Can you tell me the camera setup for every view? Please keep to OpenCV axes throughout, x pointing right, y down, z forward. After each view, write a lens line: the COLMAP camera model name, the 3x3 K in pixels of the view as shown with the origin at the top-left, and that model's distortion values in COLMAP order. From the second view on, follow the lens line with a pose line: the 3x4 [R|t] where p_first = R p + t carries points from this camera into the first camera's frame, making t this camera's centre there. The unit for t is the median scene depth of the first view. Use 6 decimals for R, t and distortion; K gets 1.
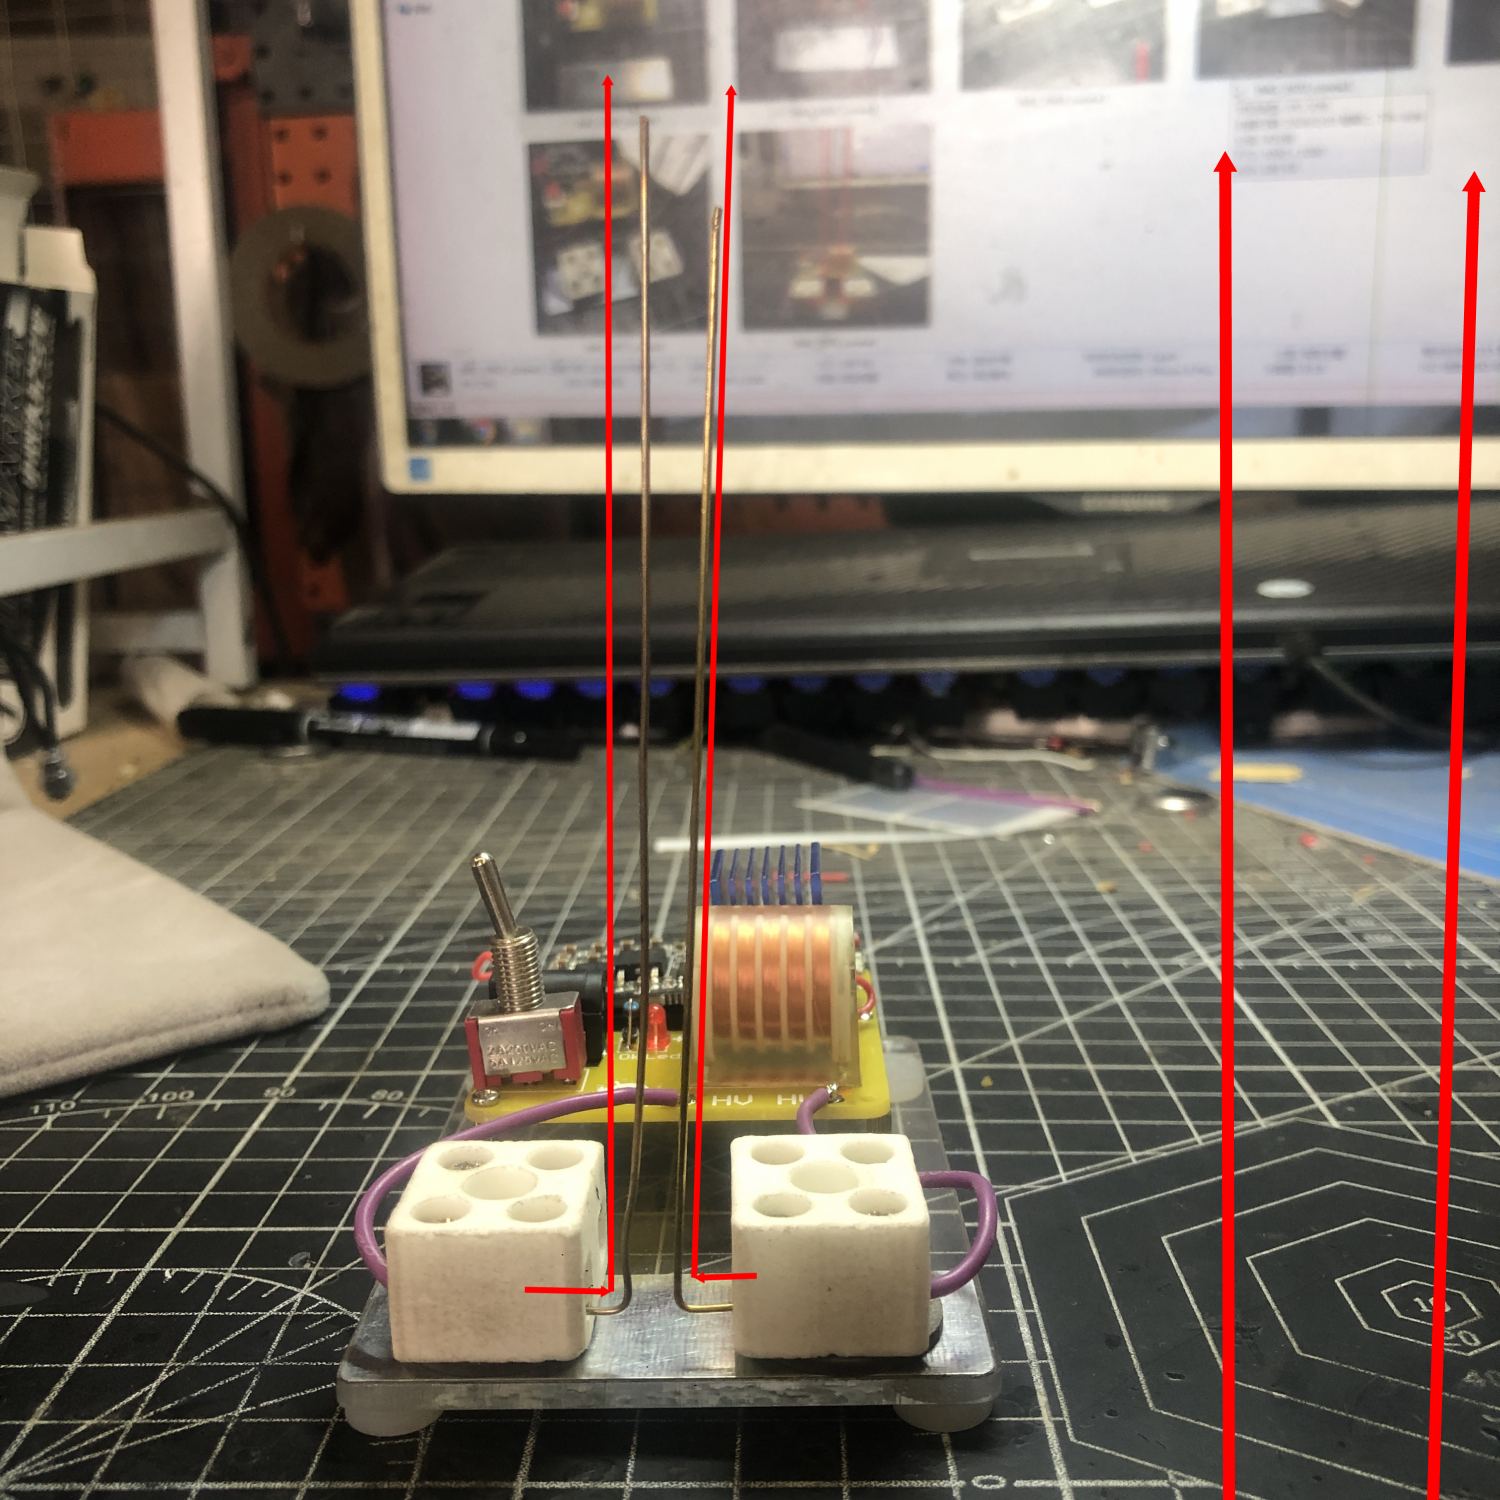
lens RADIAL K [[1673.8, 0, 746.6], [0, 1673.8, 749.6], [0, 0, 1]] dist [-0.028204, 0.000000]
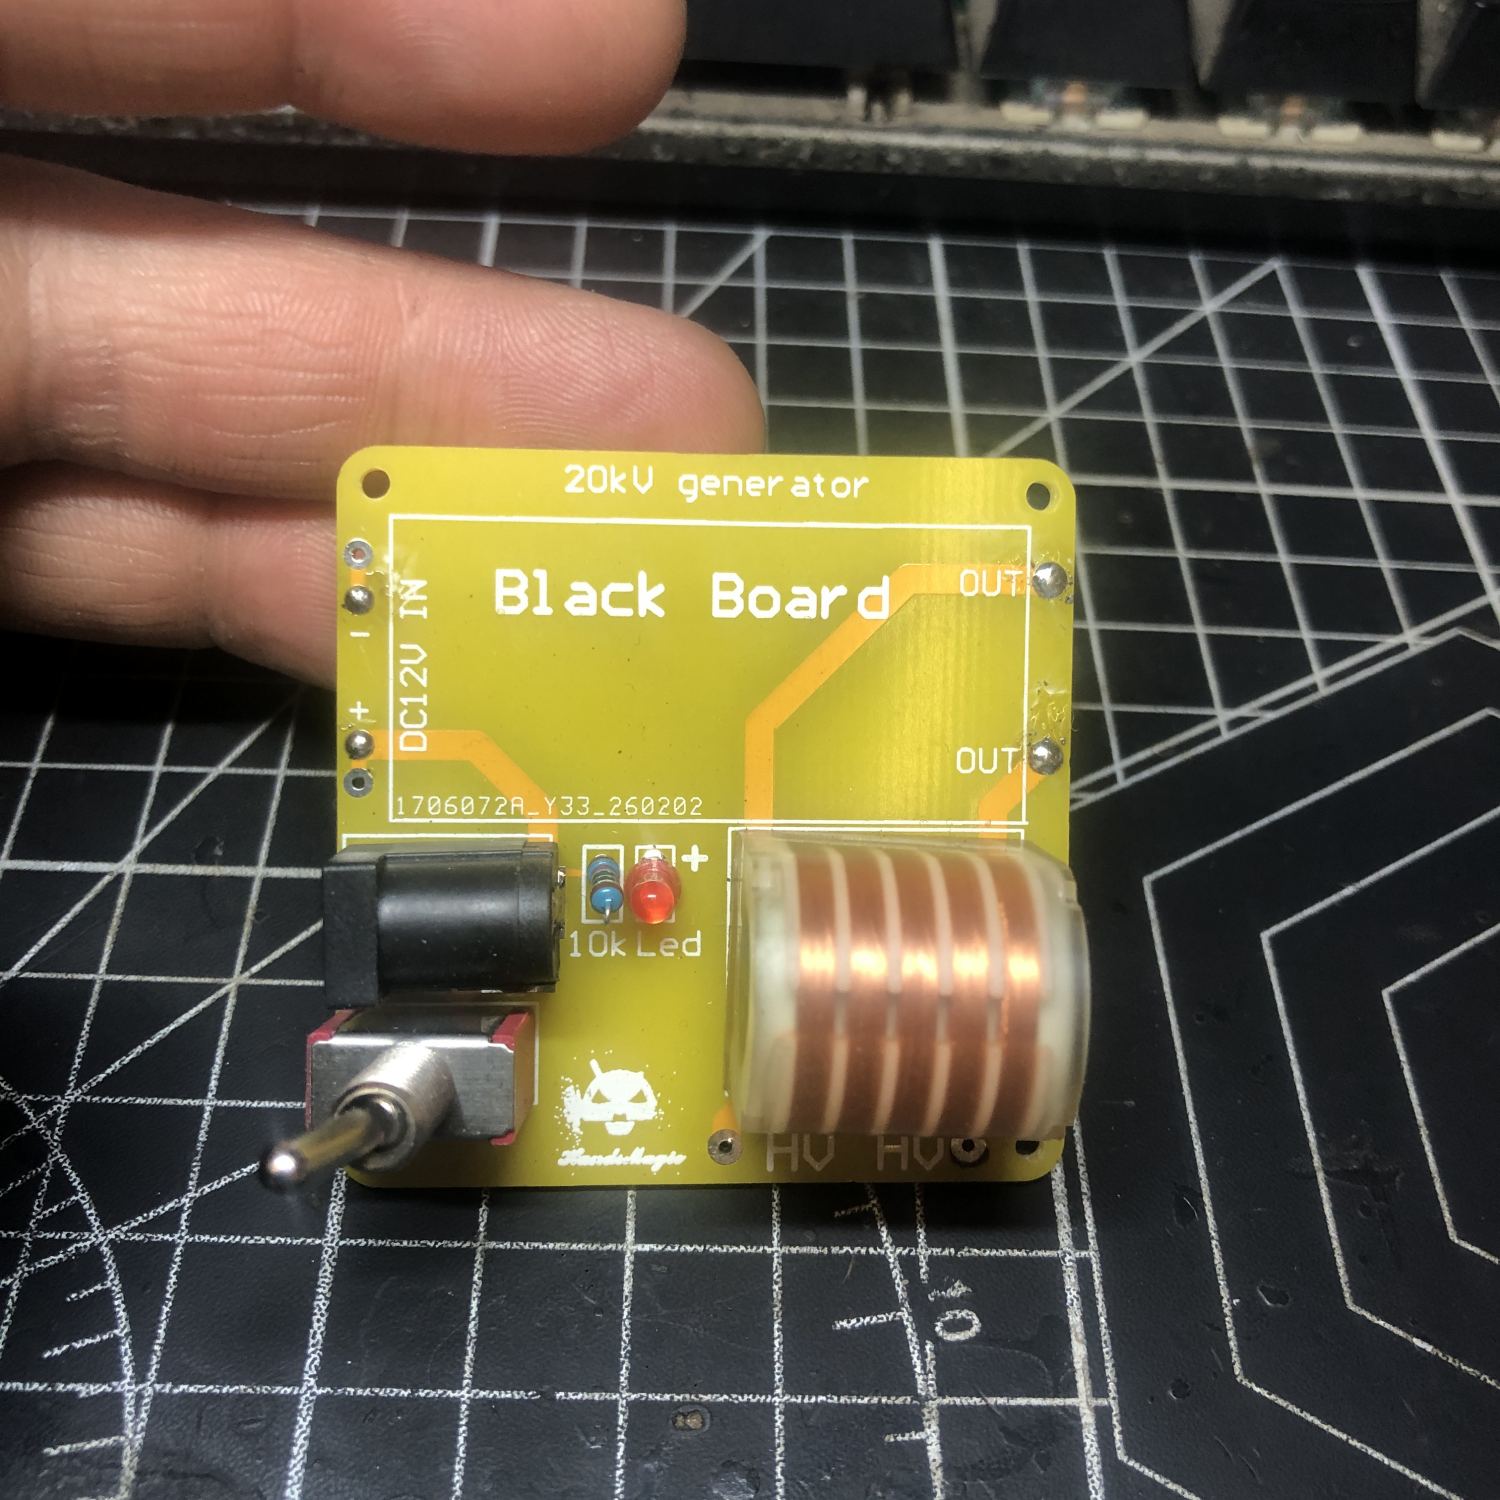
lens RADIAL K [[1673.8, 0, 744.0], [0, 1673.8, 770.9], [0, 0, 1]] dist [-0.028204, 0.000000]
pose [[0.996996, 0.023886, 0.073684, -0.009110], [-0.065576, 0.766581, 0.638790, -0.174609], [-0.041226, -0.641703, 0.765845, 0.549047]]
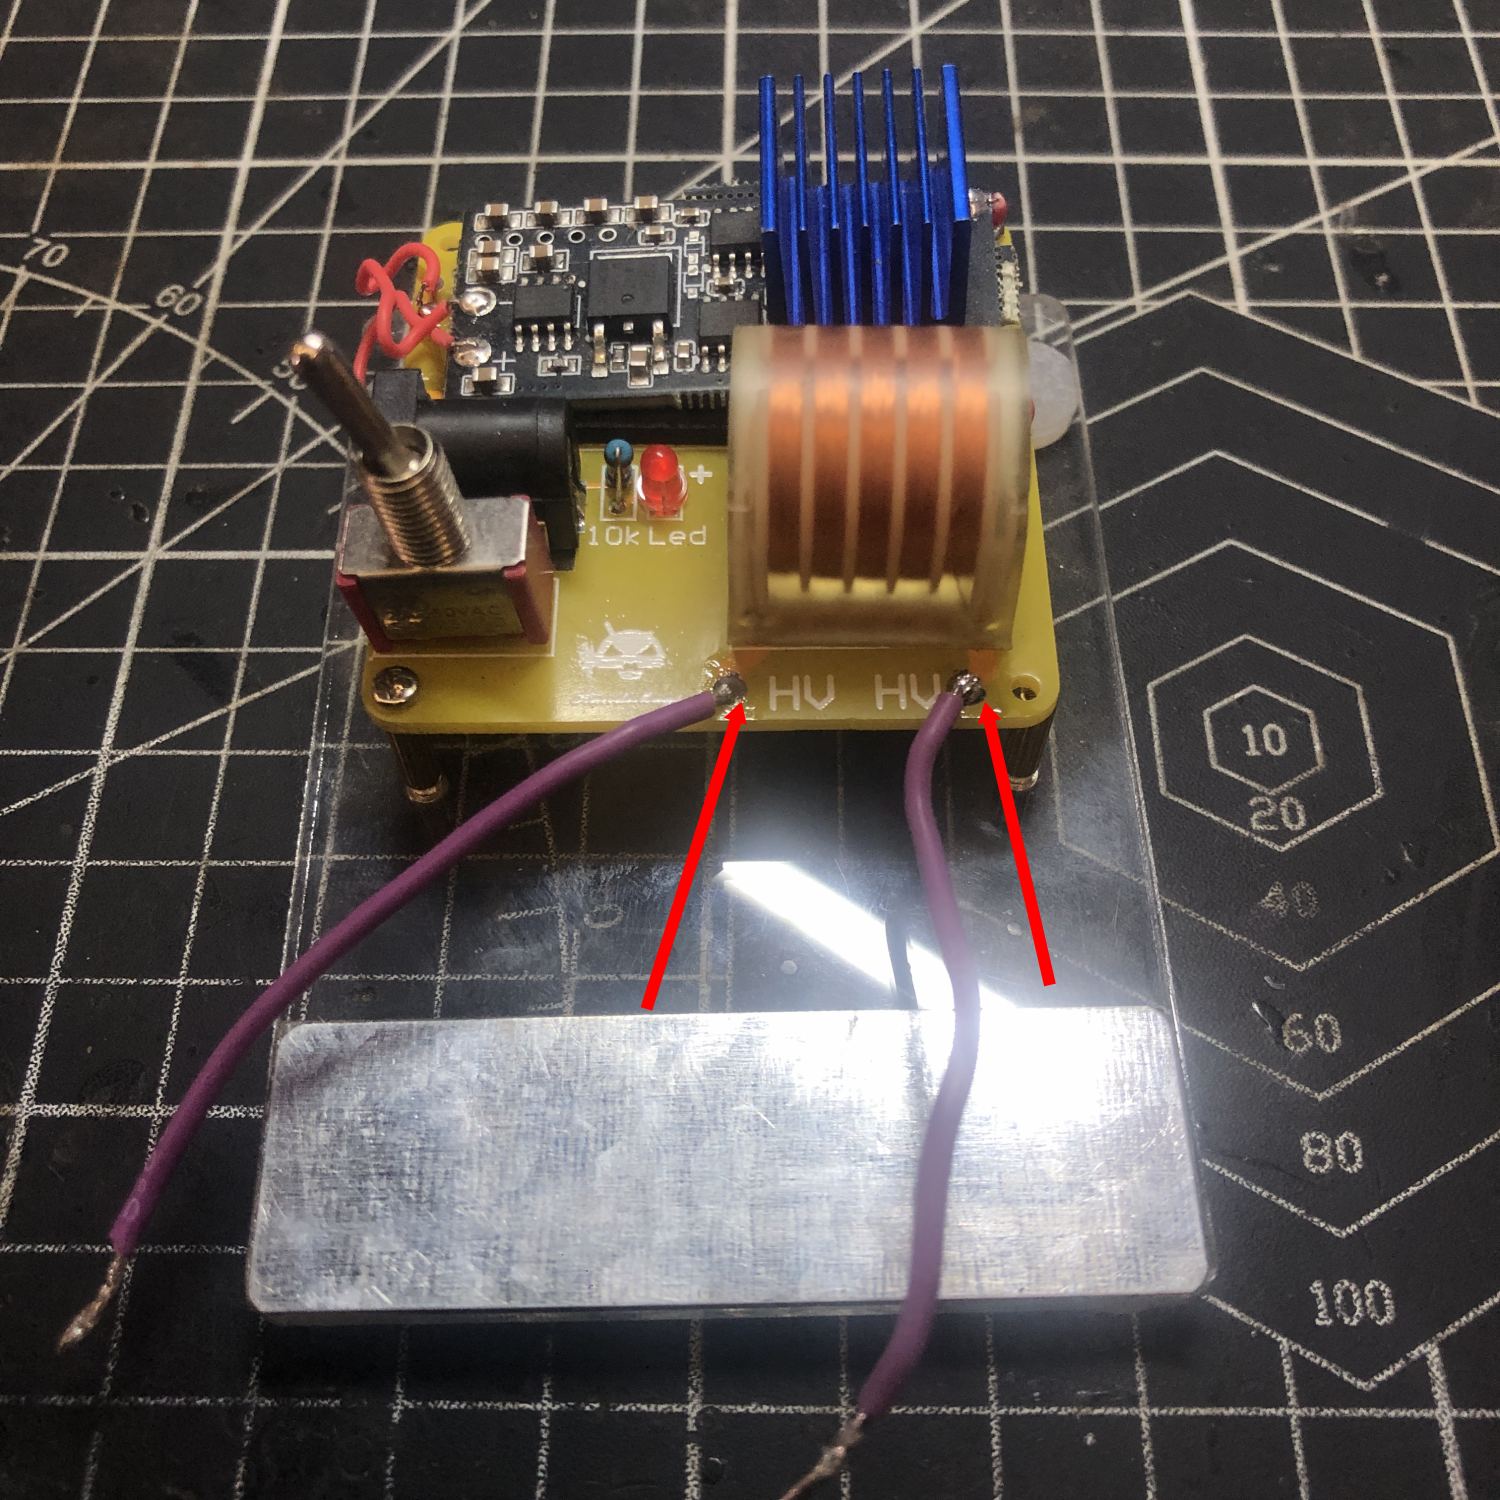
lens RADIAL K [[1673.8, 0, 750.7], [0, 1673.8, 739.1], [0, 0, 1]] dist [-0.028204, 0.000000]
pose [[0.999912, -0.011149, 0.007213, 0.165379], [0.001911, 0.658349, 0.752710, -0.217522], [-0.013141, -0.752630, 0.658312, 0.478068]]
